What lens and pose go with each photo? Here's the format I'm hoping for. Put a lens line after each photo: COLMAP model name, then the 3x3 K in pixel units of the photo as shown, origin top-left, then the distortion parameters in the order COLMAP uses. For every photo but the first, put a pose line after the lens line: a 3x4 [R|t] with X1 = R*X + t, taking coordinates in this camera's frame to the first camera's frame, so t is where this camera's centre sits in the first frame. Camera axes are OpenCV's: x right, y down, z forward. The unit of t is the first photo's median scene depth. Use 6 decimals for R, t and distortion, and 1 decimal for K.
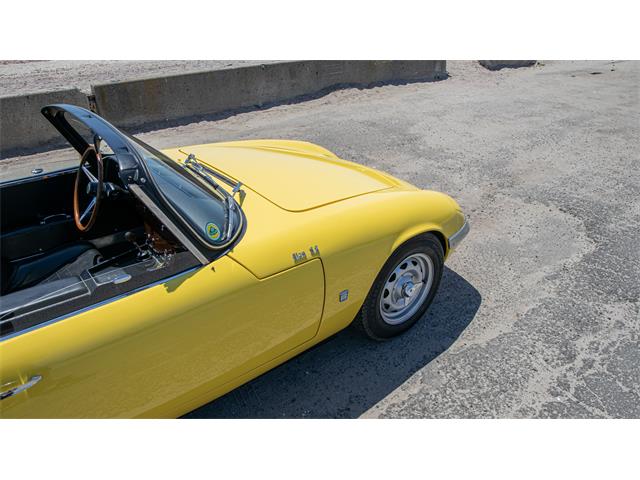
lens RADIAL K [[477.8, 0, 325.0], [0, 477.8, 241.6], [0, 0, 1]] dist [-0.099582, 0.061117]
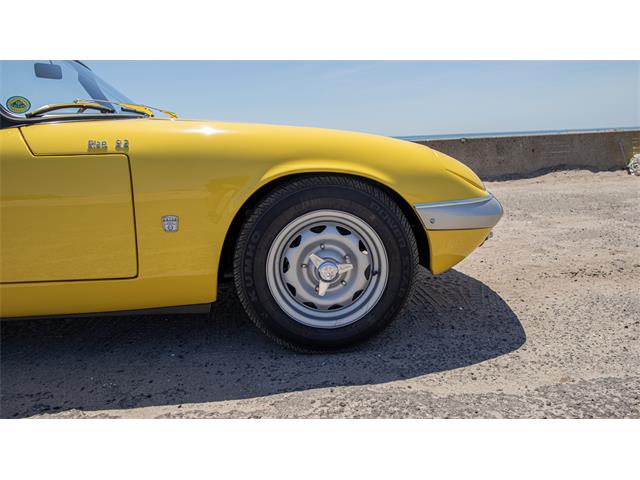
lens RADIAL K [[477.8, 0, 320.7], [0, 477.8, 240.9], [0, 0, 1]] dist [-0.099582, 0.061117]
pose [[0.811202, 0.062279, -0.581440, 0.224338], [-0.219886, 0.953826, -0.204611, 0.081890], [0.541849, 0.293831, 0.787440, 0.197435]]
